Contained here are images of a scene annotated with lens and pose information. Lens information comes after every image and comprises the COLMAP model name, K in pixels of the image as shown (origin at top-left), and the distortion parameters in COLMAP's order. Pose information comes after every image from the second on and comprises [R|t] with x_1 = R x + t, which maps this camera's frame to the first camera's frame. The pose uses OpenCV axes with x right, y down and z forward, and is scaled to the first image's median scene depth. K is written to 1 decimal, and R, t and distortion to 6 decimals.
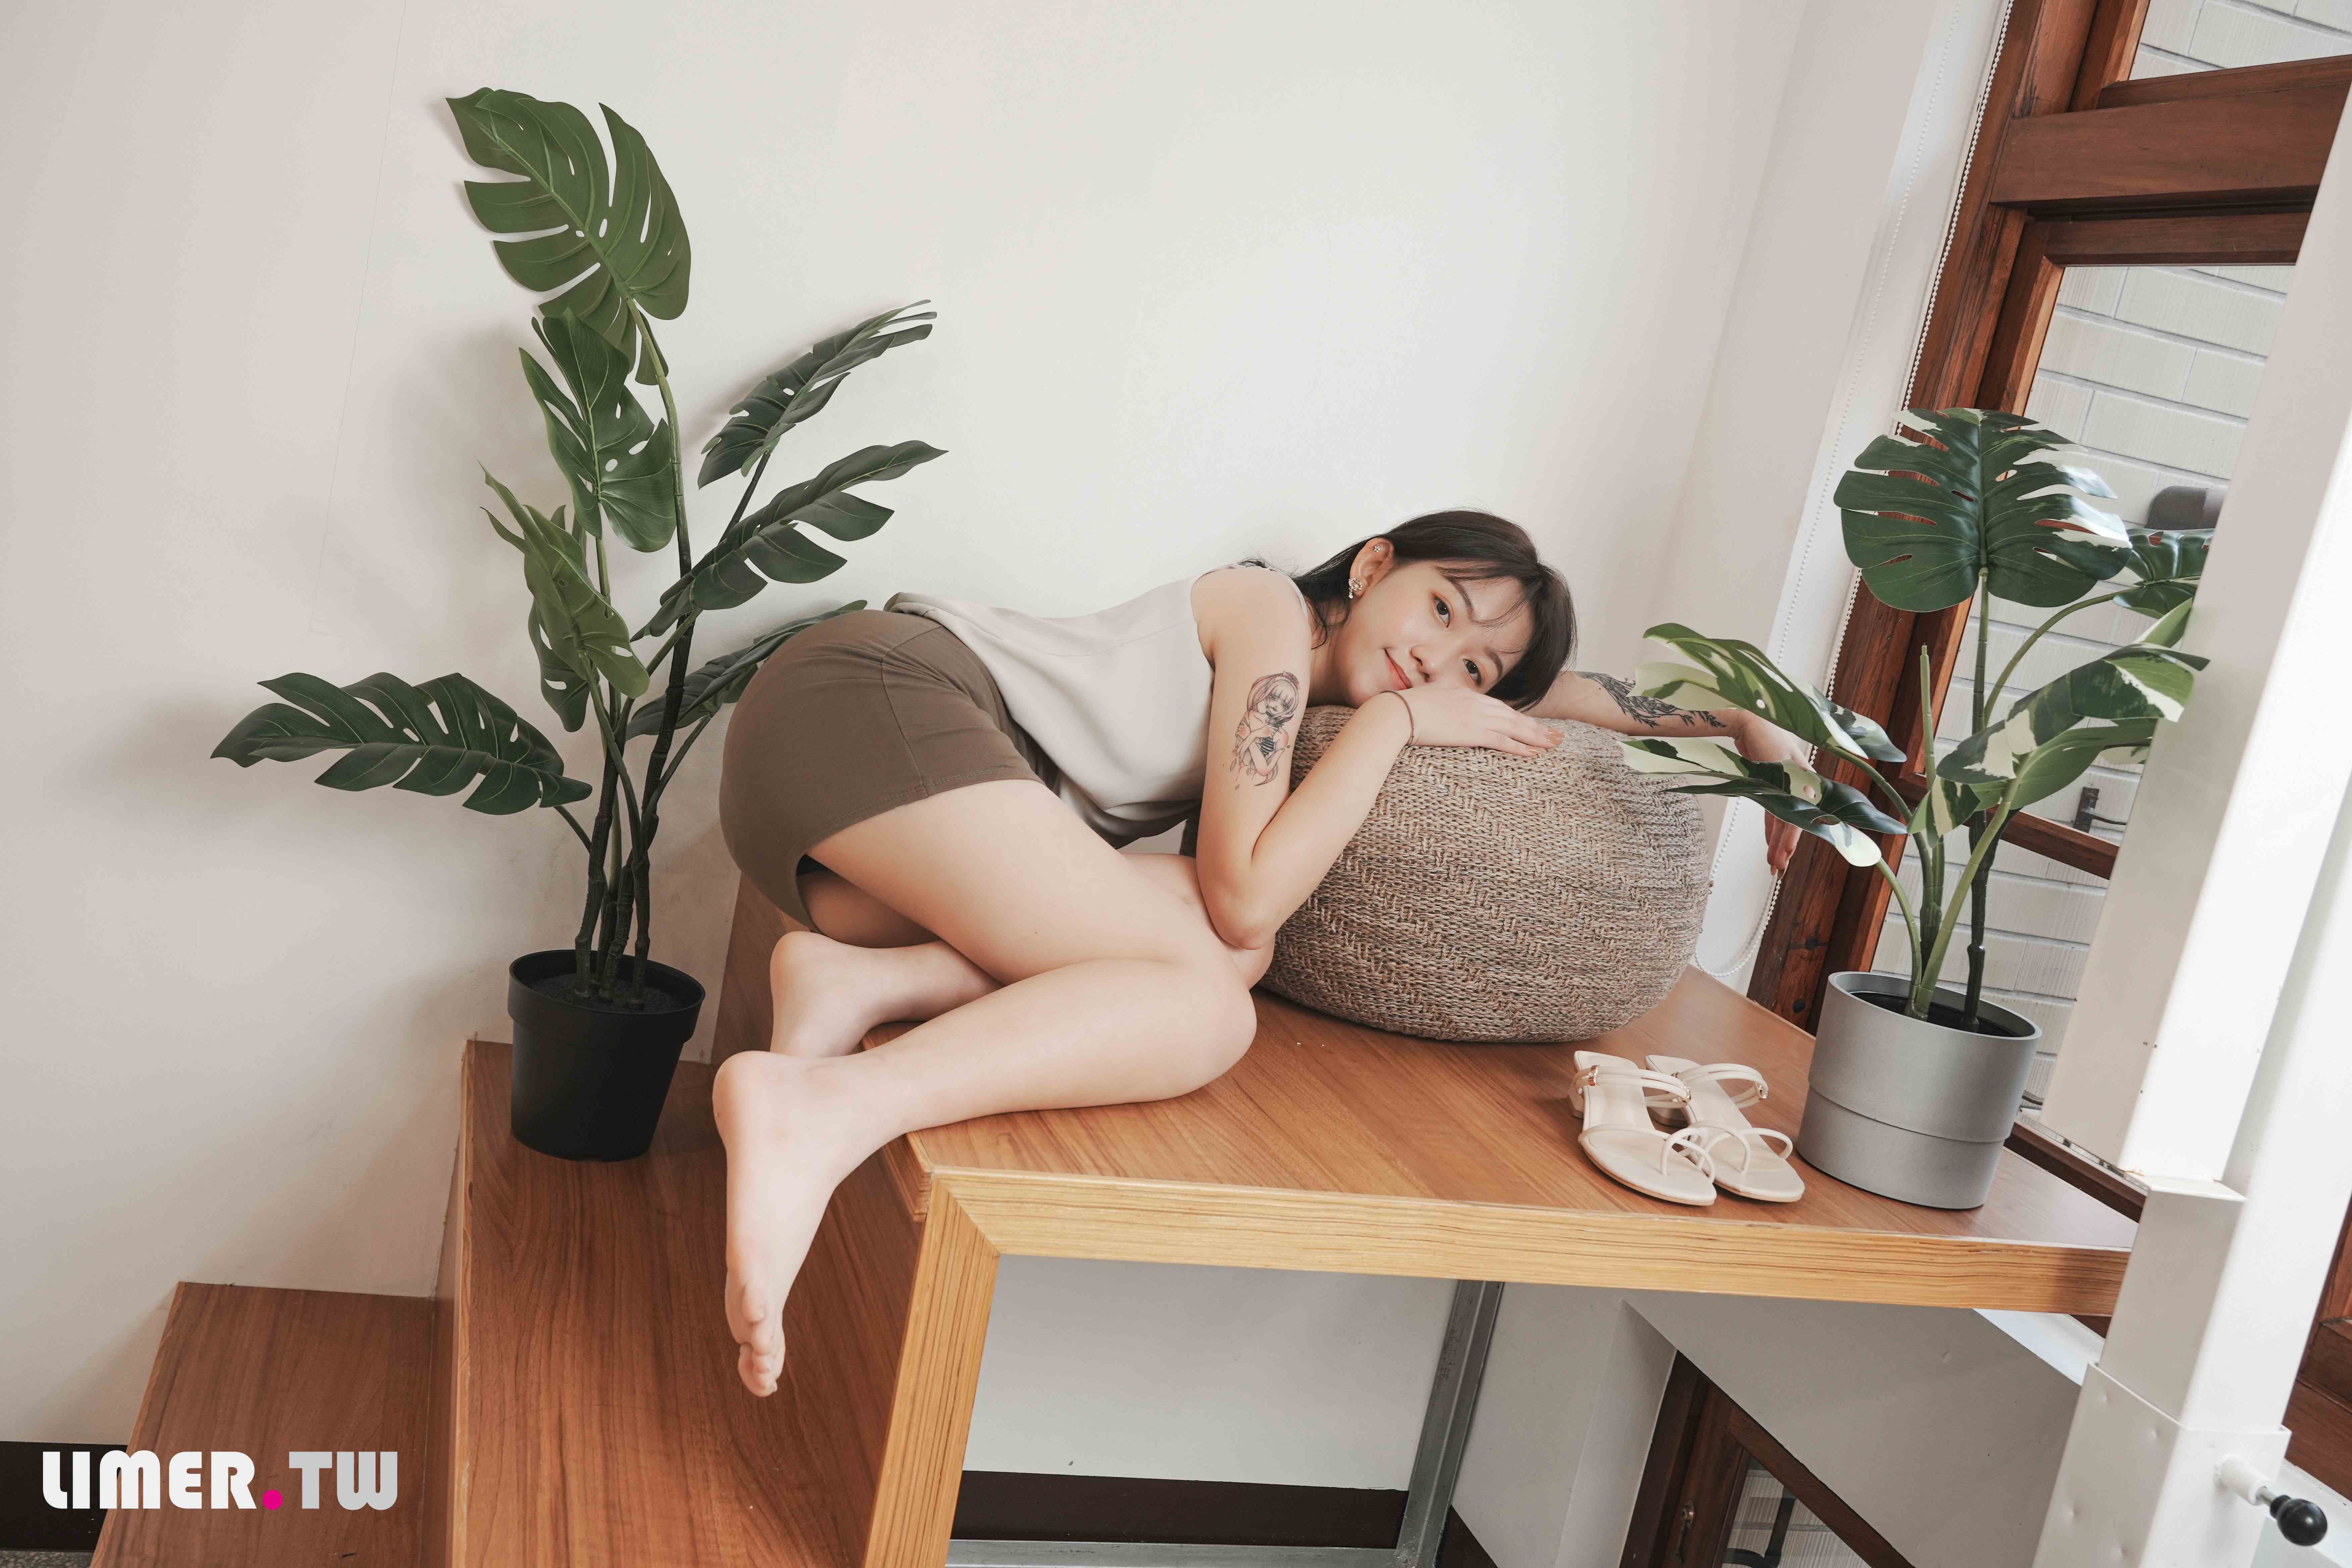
lens RADIAL K [[1956.7, 0, 1148.4], [0, 1956.7, 764.3], [0, 0, 1]] dist [0.011833, 0.003256]
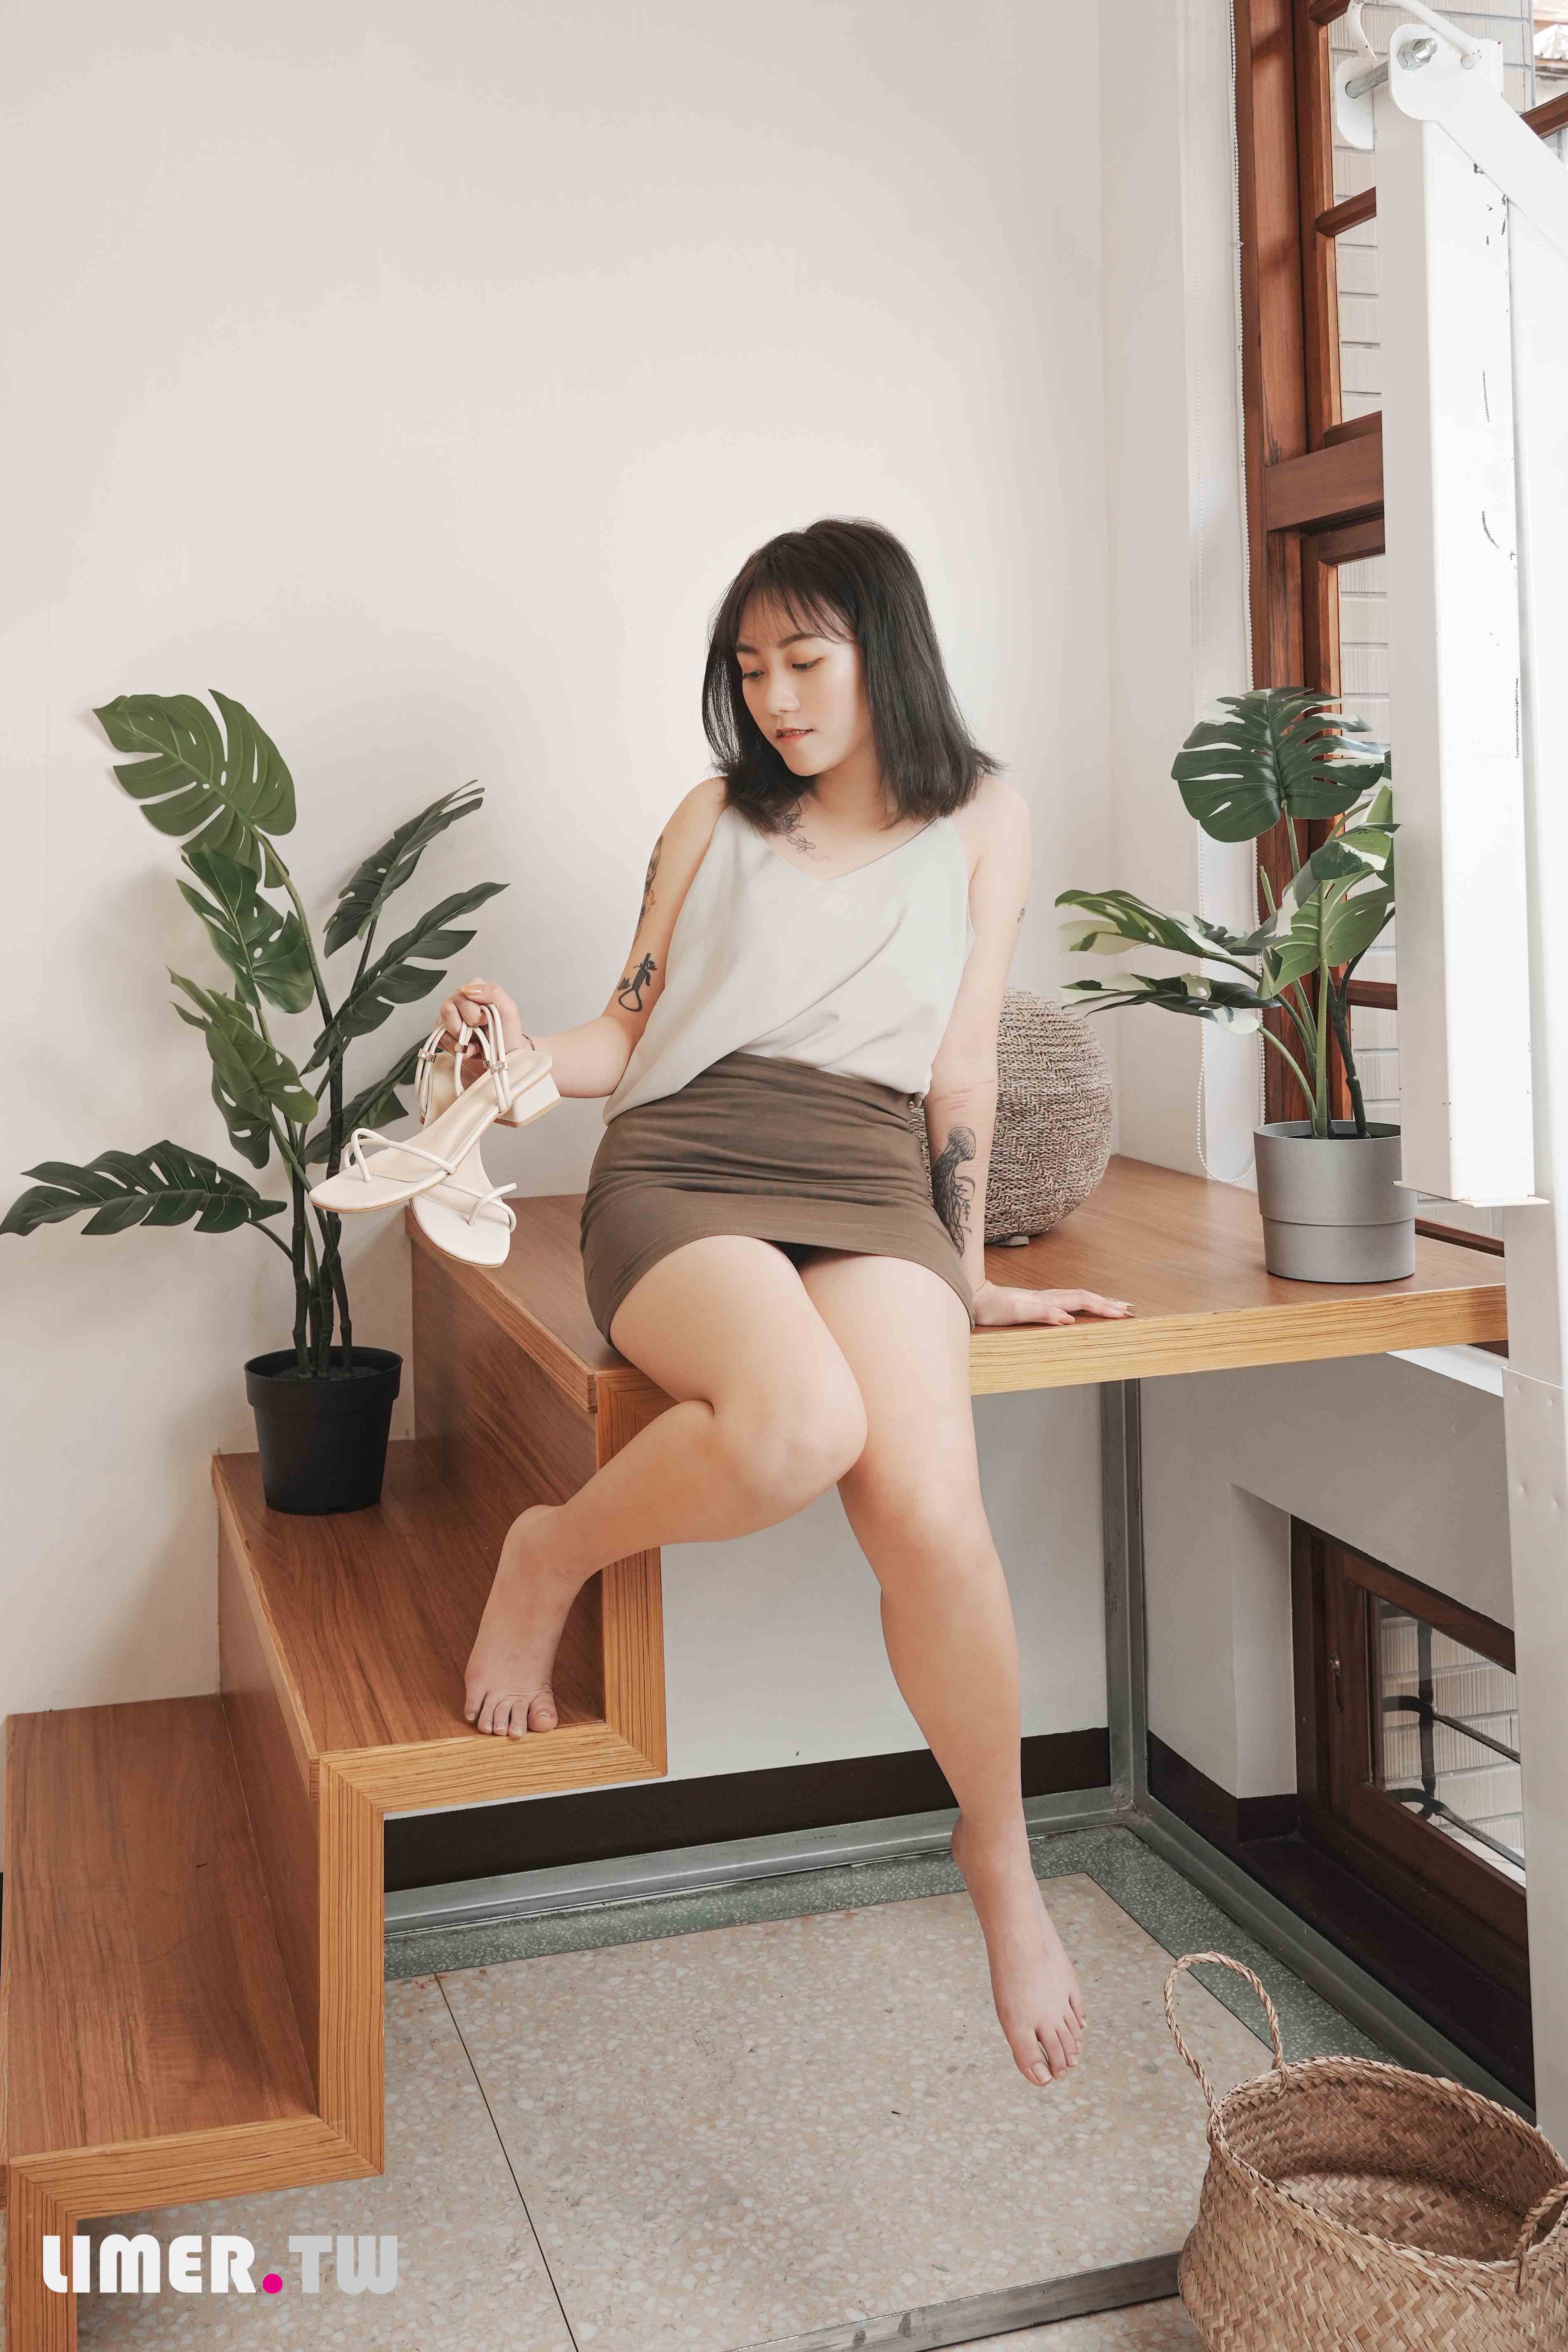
lens RADIAL K [[2093.3, 0, 720.8], [0, 2093.3, 787.2], [0, 0, 1]] dist [0.003059, 0.002739]
pose [[0.976865, -0.213848, 0.001736, 0.045350], [0.209563, 0.955610, -0.207109, 0.095280], [0.042631, 0.202681, 0.978316, -0.369088]]
